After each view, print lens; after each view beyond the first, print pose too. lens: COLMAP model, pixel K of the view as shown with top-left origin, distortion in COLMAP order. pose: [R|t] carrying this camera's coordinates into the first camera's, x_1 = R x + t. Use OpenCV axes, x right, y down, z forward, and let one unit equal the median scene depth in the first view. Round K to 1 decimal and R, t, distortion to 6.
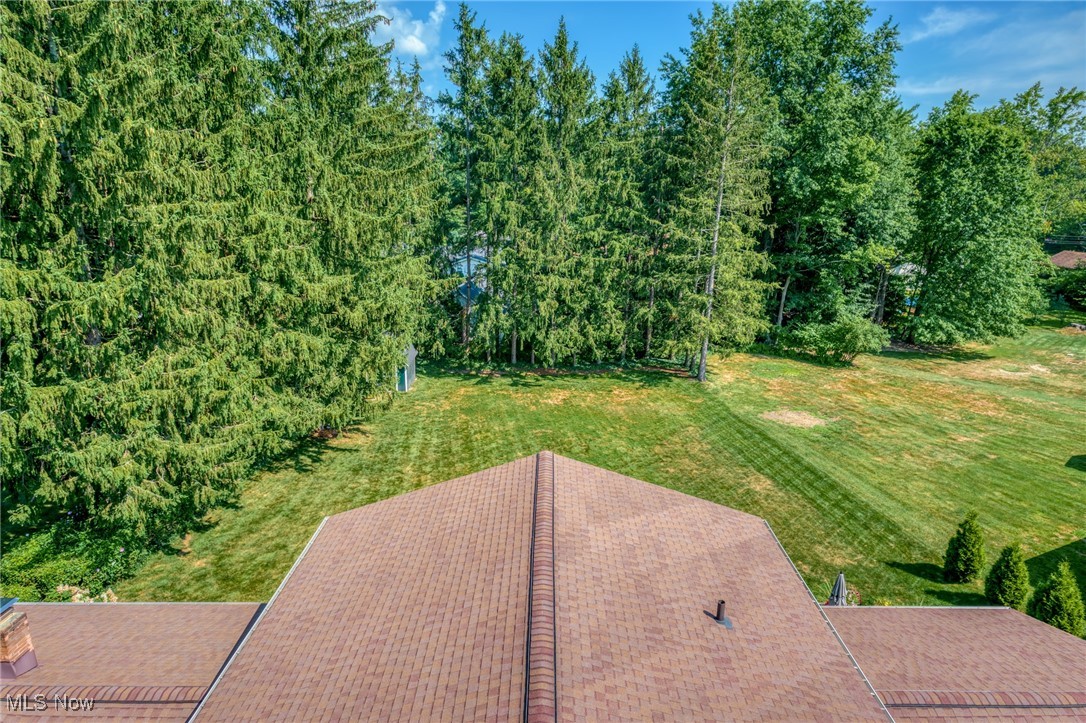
lens RADIAL K [[683.1, 0, 548.9], [0, 683.1, 361.8], [0, 0, 1]] dist [0.000129, 0.001947]
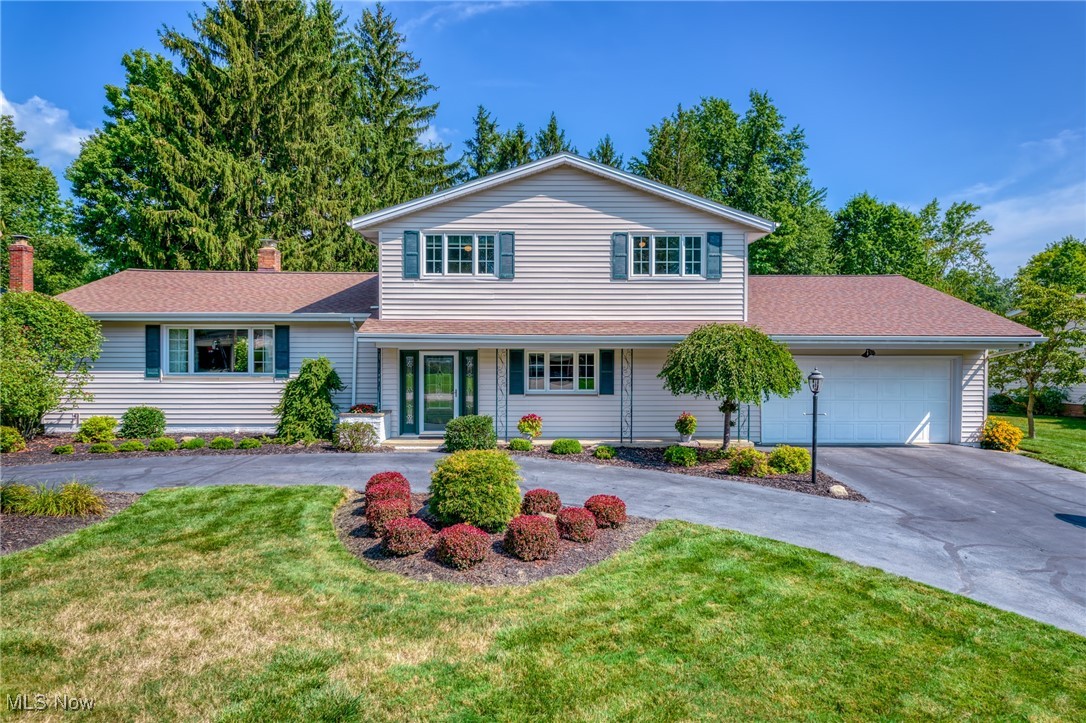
lens RADIAL K [[683.1, 0, 546.1], [0, 683.1, 362.1], [0, 0, 1]] dist [0.000129, 0.001947]
pose [[0.999811, -0.001593, 0.019375, -0.020620], [0.006186, 0.970911, -0.239361, 0.289018], [-0.018430, 0.239436, 0.970737, -0.195319]]
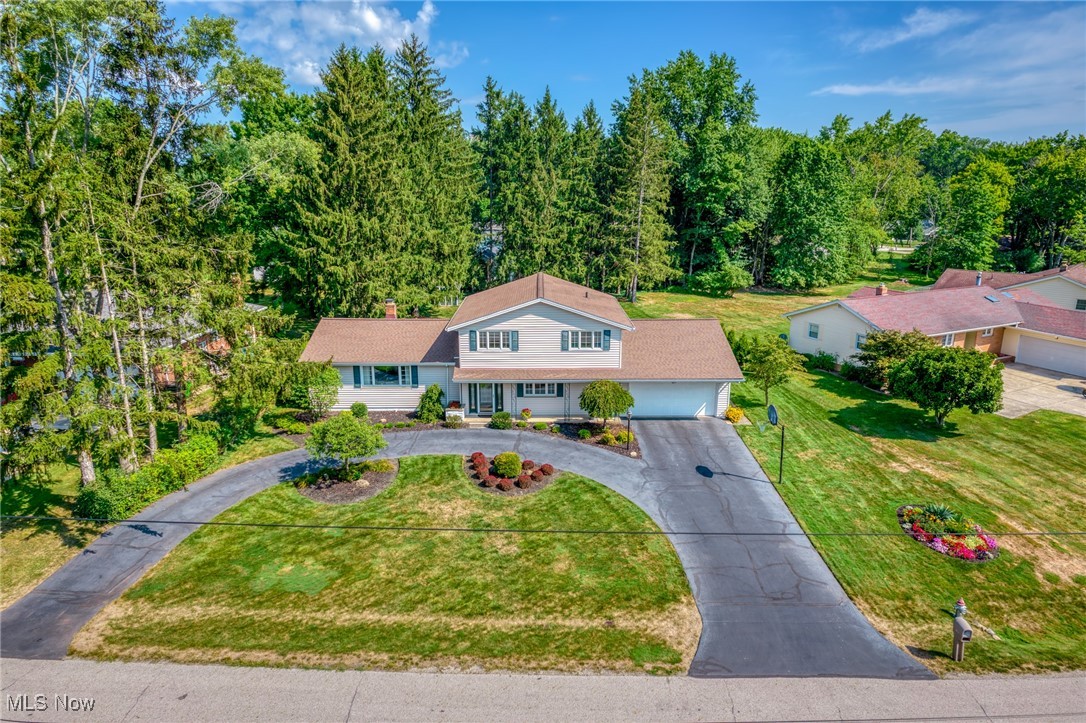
lens RADIAL K [[683.1, 0, 549.5], [0, 683.1, 365.3], [0, 0, 1]] dist [0.000129, 0.001947]
pose [[0.999859, -0.006216, 0.015619, -0.006199], [0.006131, 0.999966, 0.005441, 0.174751], [-0.015652, -0.005344, 0.999863, -0.670503]]
